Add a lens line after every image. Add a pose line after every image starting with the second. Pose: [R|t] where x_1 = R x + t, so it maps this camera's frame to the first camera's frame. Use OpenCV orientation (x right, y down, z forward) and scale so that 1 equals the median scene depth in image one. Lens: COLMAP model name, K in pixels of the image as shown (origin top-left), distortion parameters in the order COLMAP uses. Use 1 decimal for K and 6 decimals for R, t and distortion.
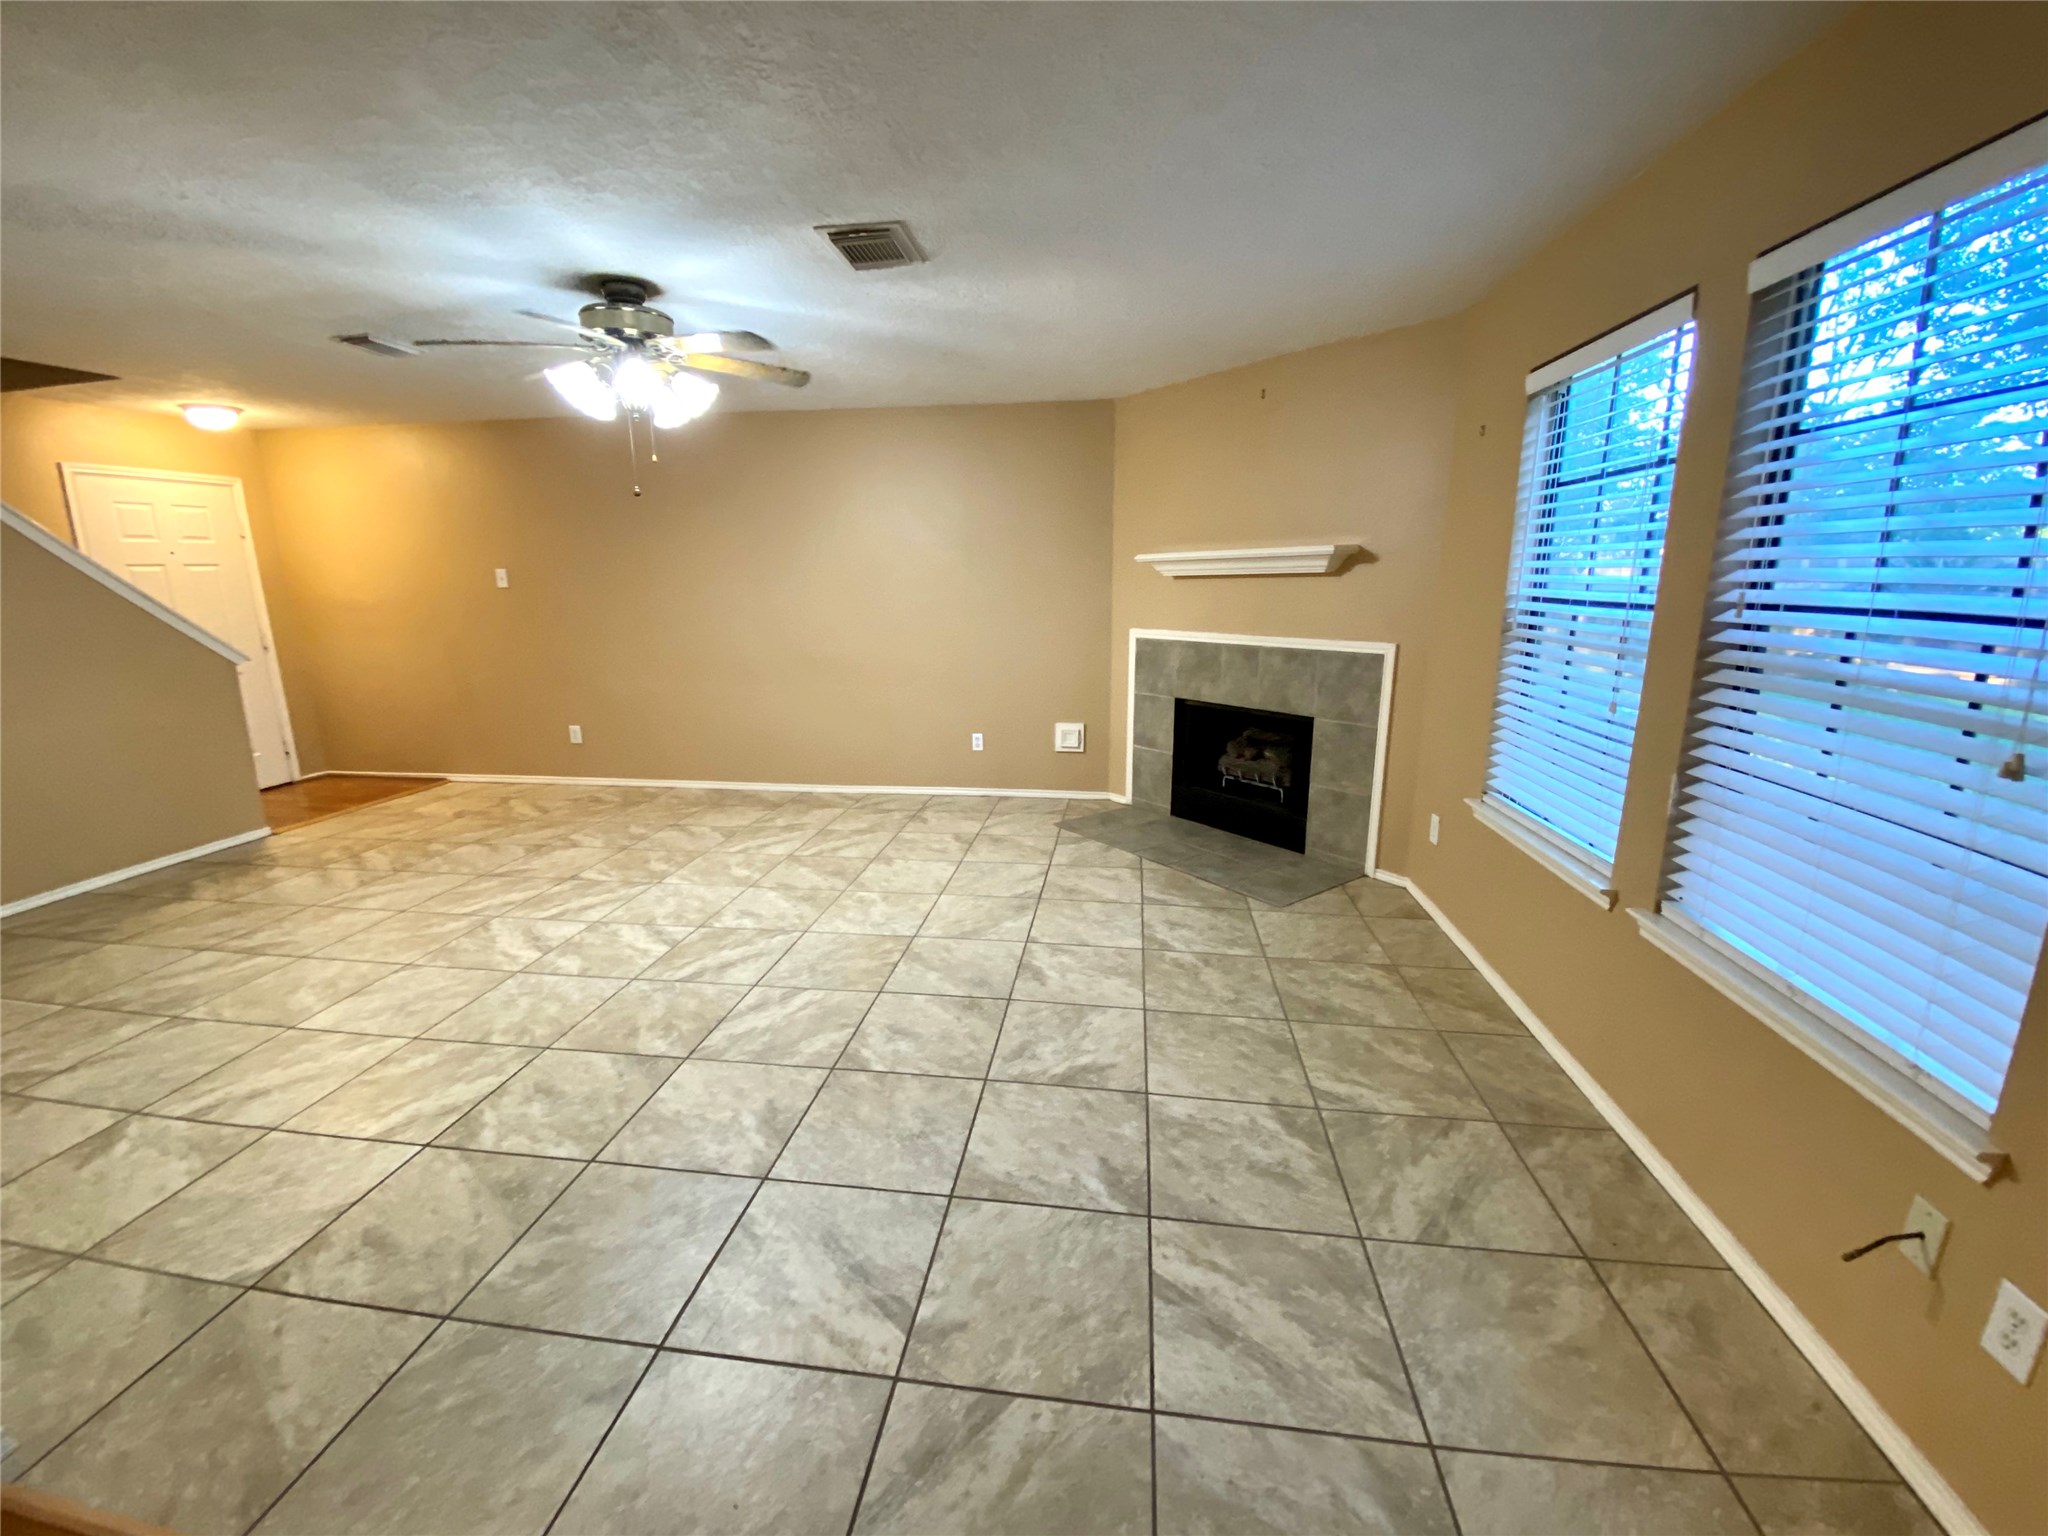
lens RADIAL K [[832.9, 0, 1017.4], [0, 832.9, 766.9], [0, 0, 1]] dist [0.038399, -0.032061]
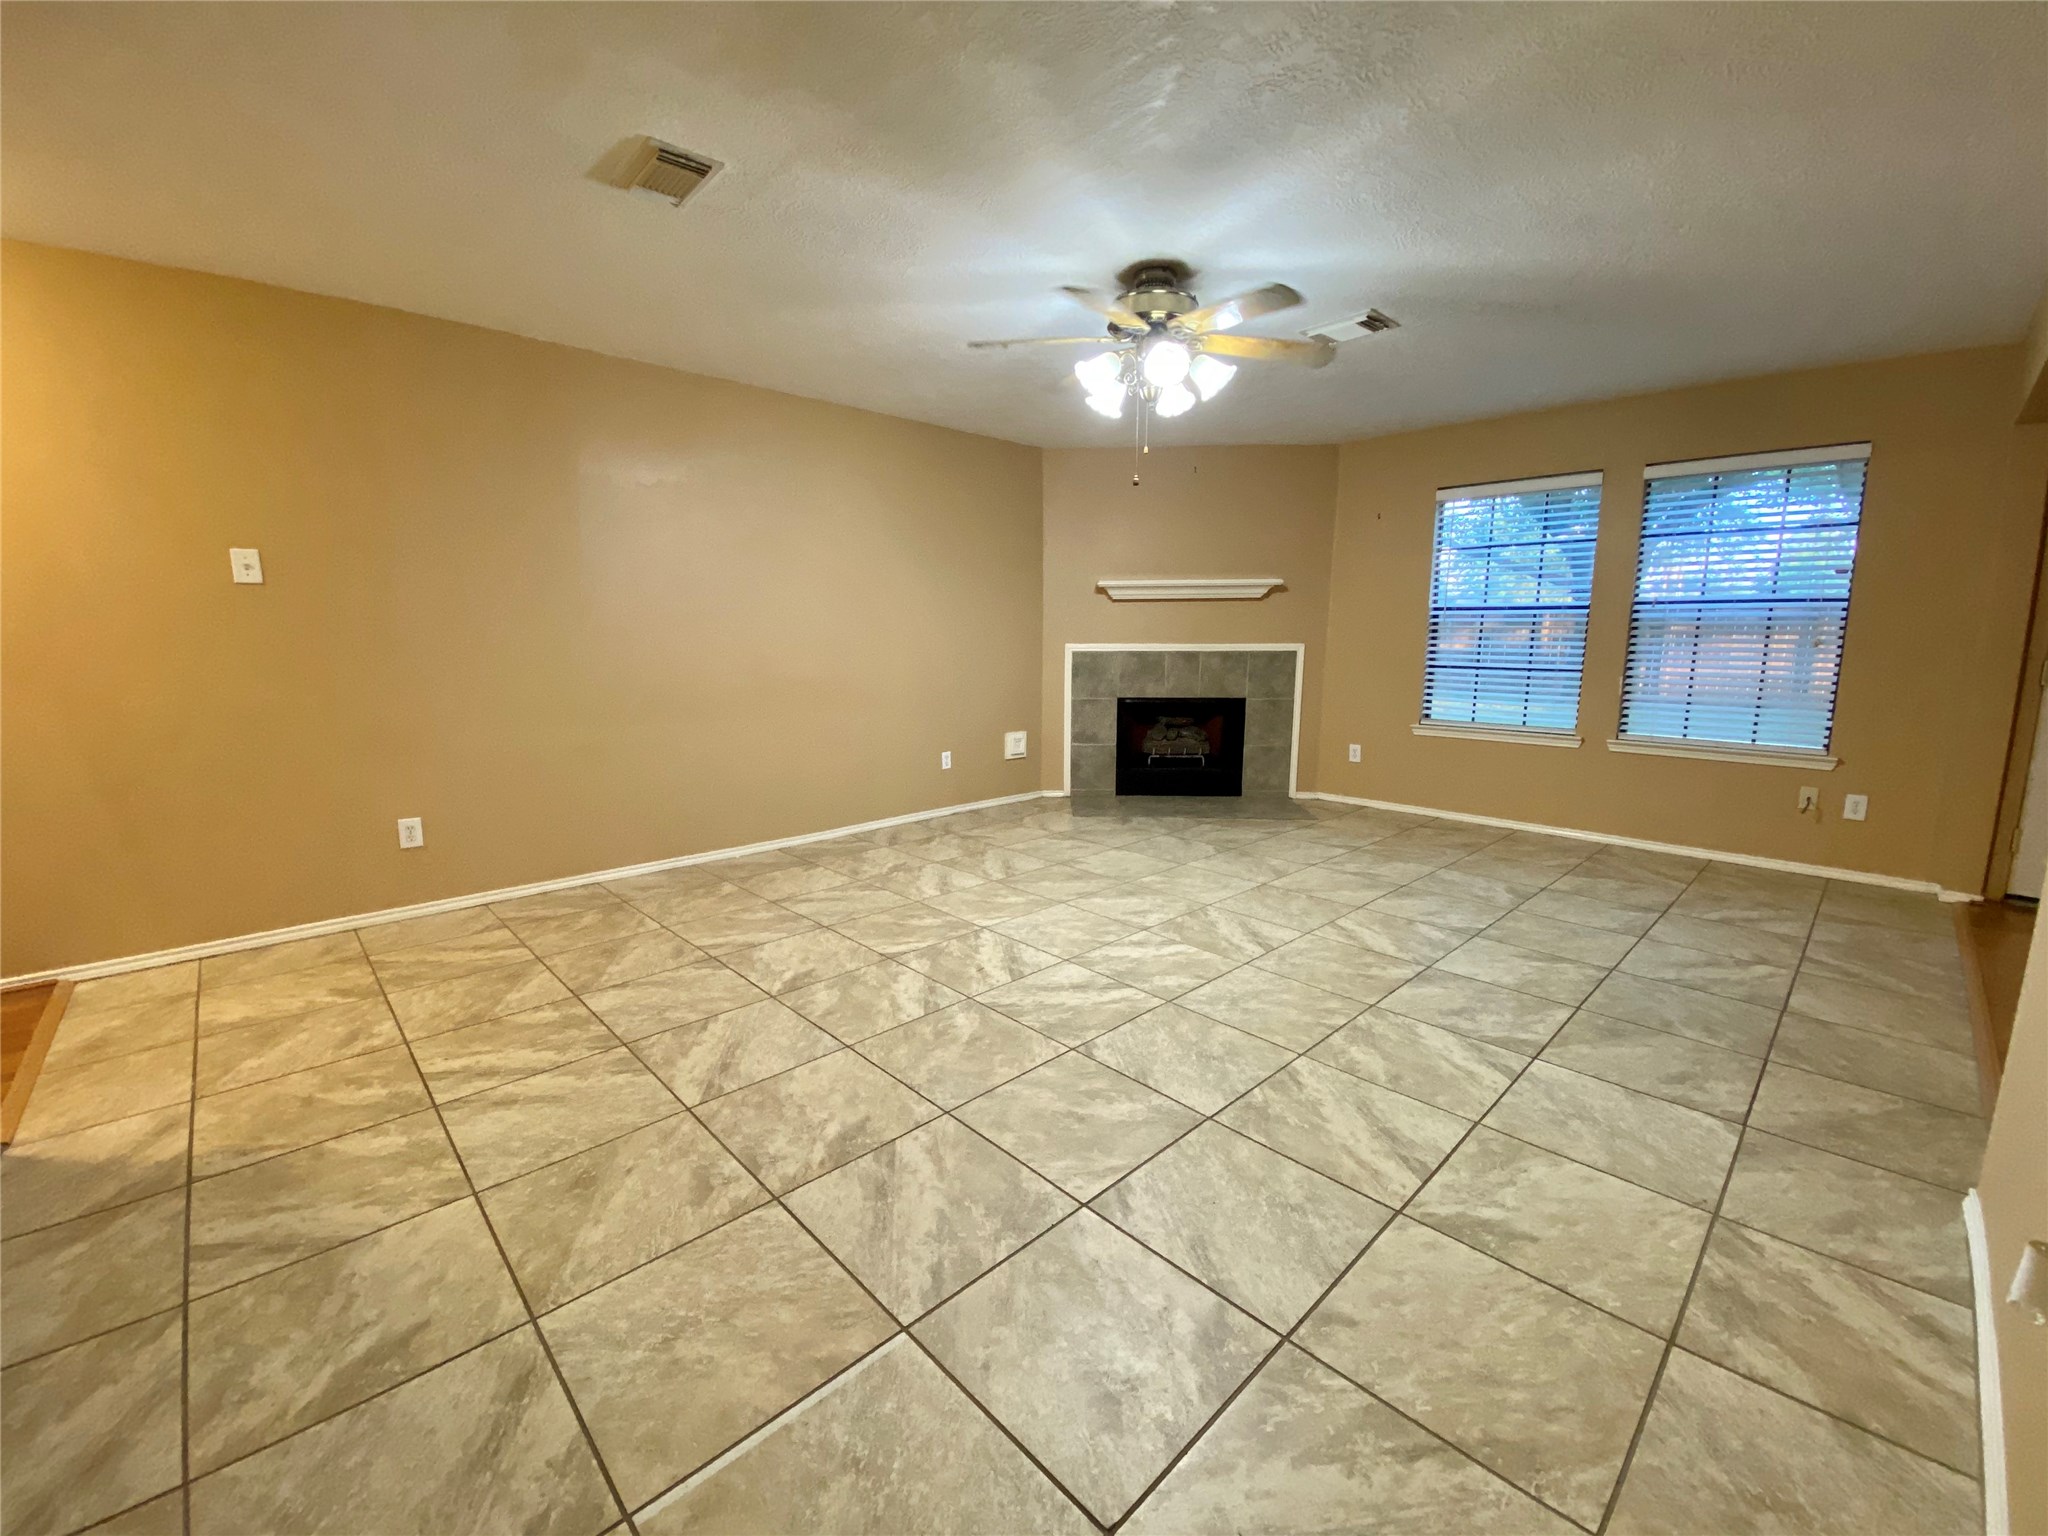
lens RADIAL K [[832.9, 0, 1017.4], [0, 832.9, 766.9], [0, 0, 1]] dist [0.038399, -0.032061]
pose [[0.622463, -0.116926, 0.773866, -1.023395], [0.169003, 0.985530, 0.012968, -0.027909], [-0.764184, 0.122713, 0.633217, 0.409670]]
